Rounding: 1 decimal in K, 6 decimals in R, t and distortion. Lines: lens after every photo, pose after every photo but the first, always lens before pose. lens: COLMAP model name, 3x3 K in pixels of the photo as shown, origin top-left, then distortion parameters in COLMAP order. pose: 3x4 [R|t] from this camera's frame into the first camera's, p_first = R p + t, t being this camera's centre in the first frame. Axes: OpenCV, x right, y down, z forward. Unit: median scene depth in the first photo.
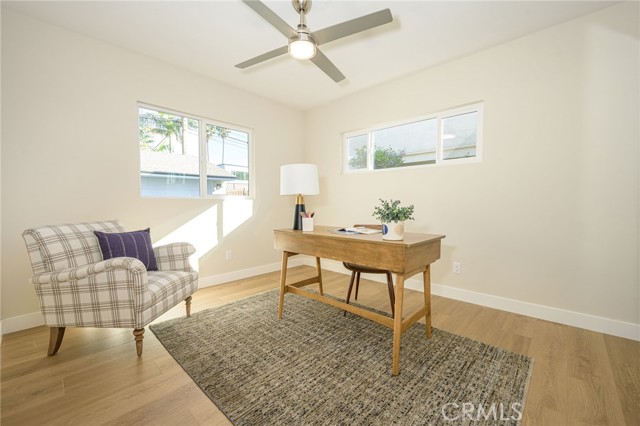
lens RADIAL K [[264.4, 0, 317.5], [0, 264.4, 209.8], [0, 0, 1]] dist [-0.002593, -0.000050]
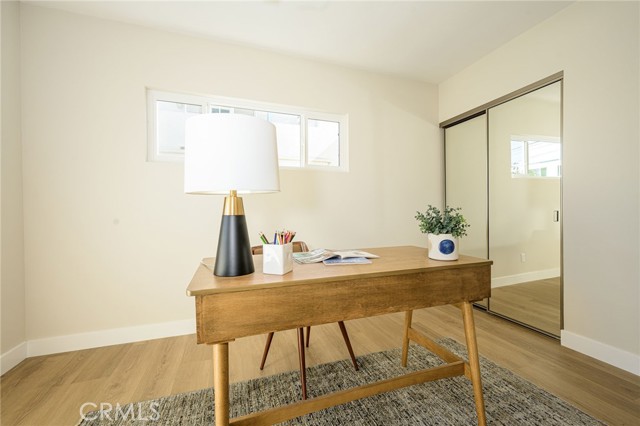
lens RADIAL K [[264.4, 0, 319.7], [0, 264.4, 211.7], [0, 0, 1]] dist [-0.002593, -0.000050]
pose [[0.441039, -0.005213, 0.897473, -0.467297], [0.028561, 0.999558, -0.008229, -0.022403], [-0.897033, 0.029262, 0.440993, 0.829738]]
